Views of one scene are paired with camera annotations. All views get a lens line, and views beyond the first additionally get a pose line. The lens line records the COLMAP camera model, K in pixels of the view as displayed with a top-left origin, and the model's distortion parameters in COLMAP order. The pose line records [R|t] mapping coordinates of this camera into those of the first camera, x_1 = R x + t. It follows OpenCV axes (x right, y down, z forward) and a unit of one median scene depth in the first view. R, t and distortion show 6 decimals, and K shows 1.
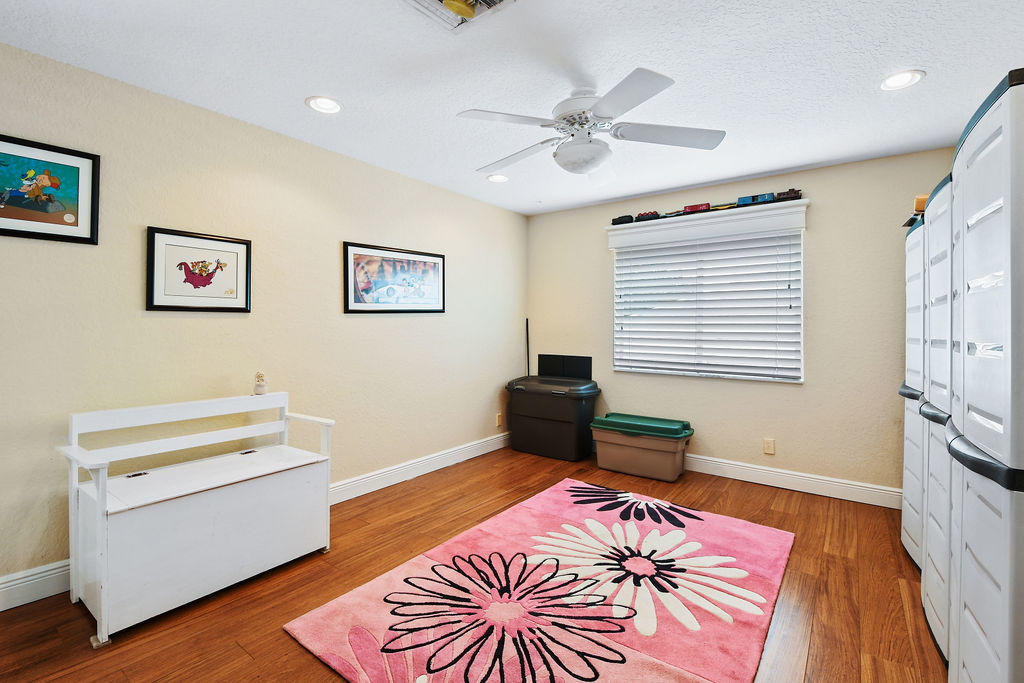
lens RADIAL K [[452.8, 0, 504.2], [0, 452.8, 326.7], [0, 0, 1]] dist [-0.023037, -0.003917]
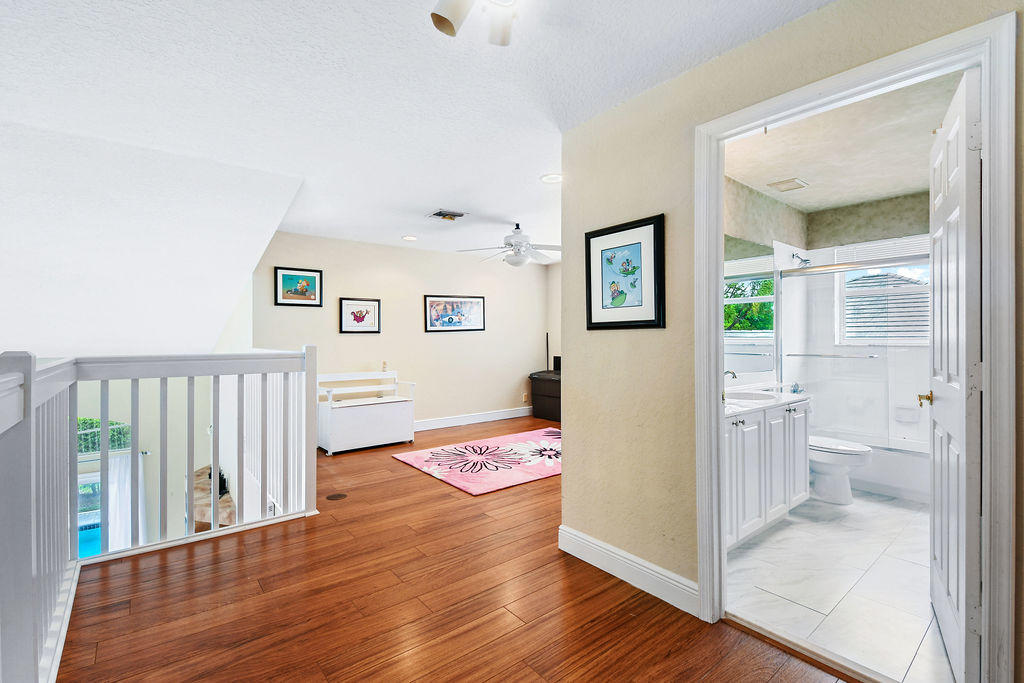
lens RADIAL K [[452.8, 0, 507.1], [0, 452.8, 339.1], [0, 0, 1]] dist [-0.023037, -0.003917]
pose [[0.969236, -0.009354, -0.245957, 0.459752], [0.010329, 0.999943, 0.002673, -0.002298], [0.245918, -0.005131, 0.969277, -0.785581]]
